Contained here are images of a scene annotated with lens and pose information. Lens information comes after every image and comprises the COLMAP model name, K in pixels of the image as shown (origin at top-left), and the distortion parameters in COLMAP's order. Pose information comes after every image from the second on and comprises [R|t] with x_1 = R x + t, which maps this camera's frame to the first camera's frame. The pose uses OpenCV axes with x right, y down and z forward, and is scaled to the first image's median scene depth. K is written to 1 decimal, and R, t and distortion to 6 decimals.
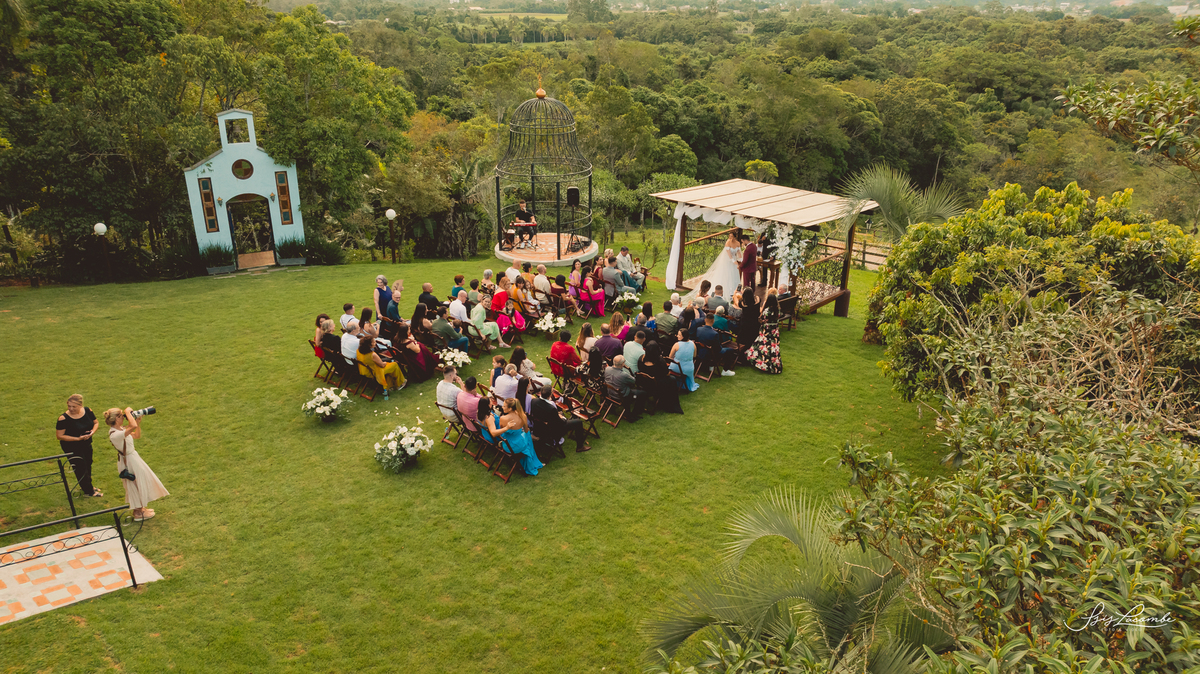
lens RADIAL K [[845.7, 0, 601.3], [0, 845.7, 335.2], [0, 0, 1]] dist [-0.006337, -0.002189]
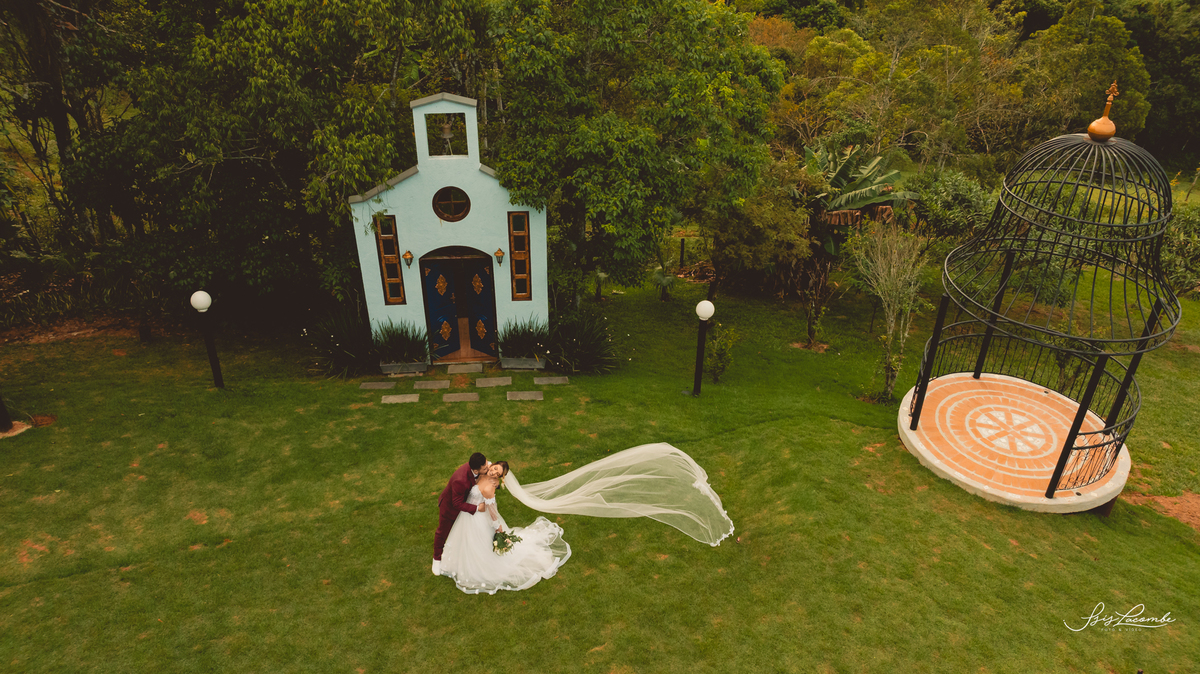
lens RADIAL K [[845.7, 0, 601.3], [0, 845.7, 339.3], [0, 0, 1]] dist [-0.006337, -0.002189]
pose [[0.936552, 0.192932, -0.292658, -0.162942], [-0.142059, 0.972172, 0.186283, -0.227916], [0.320453, -0.132889, 0.937897, 0.518444]]
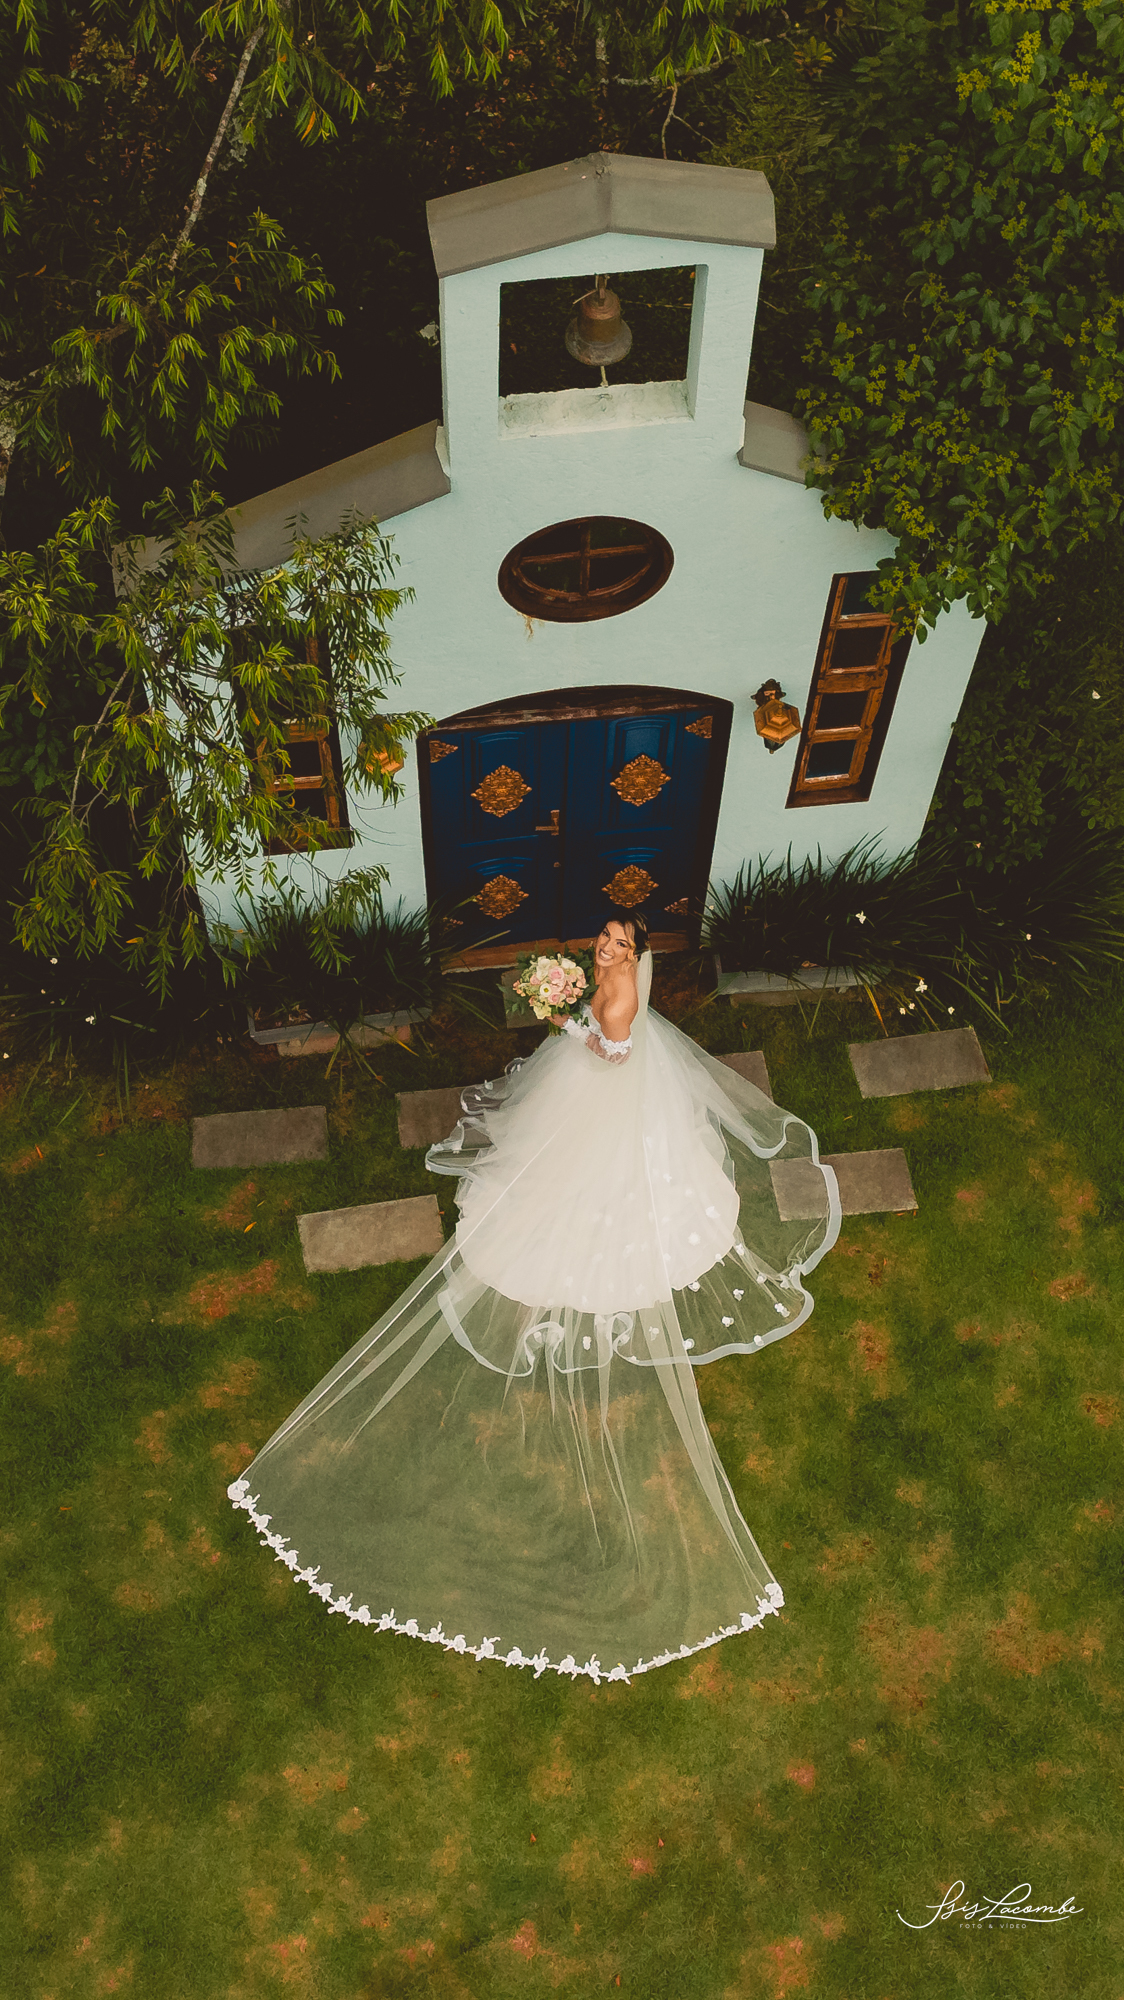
lens RADIAL K [[2497.0, 0, 559.6], [0, 2497.0, 1000.9], [0, 0, 1]] dist [-0.015485, 0.000000]
pose [[0.944703, 0.303326, -0.124616, -0.369549], [-0.141118, 0.719065, 0.680464, -0.388074], [0.296010, -0.625250, 0.722108, 0.718779]]
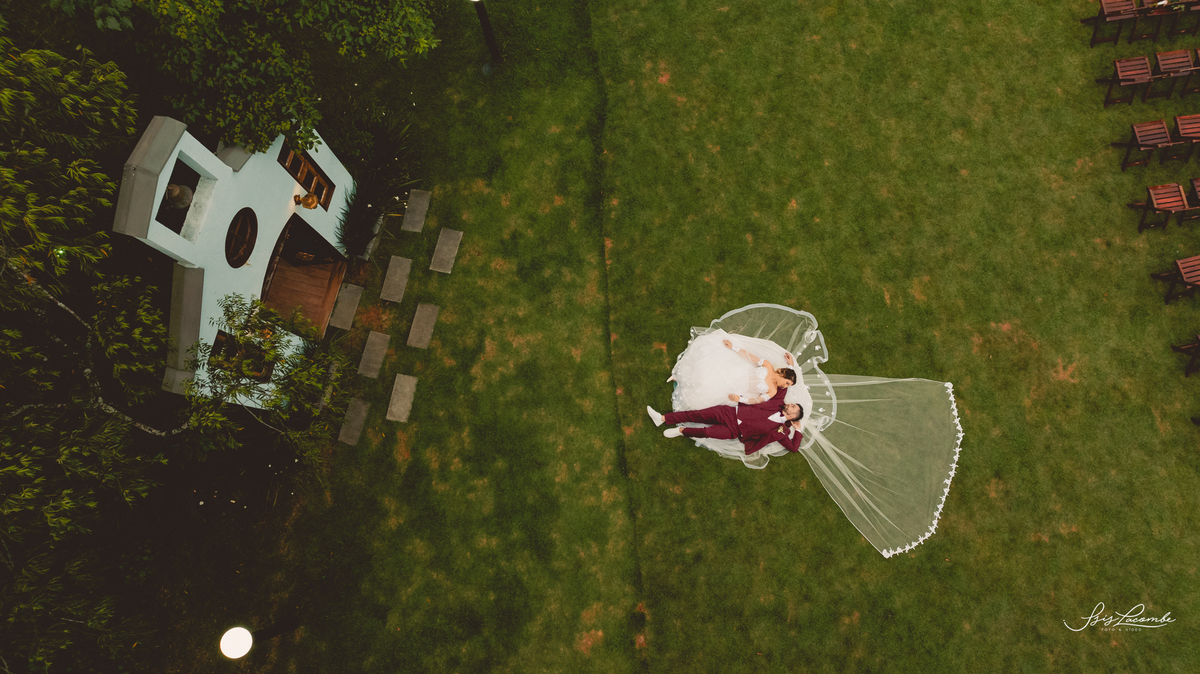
lens RADIAL K [[845.7, 0, 598.3], [0, 845.7, 337.5], [0, 0, 1]] dist [-0.006337, -0.002189]
pose [[0.652452, -0.745526, 0.136004, -0.410116], [0.275747, 0.400713, 0.873723, -0.430972], [-0.705882, -0.532560, 0.467023, 0.732676]]
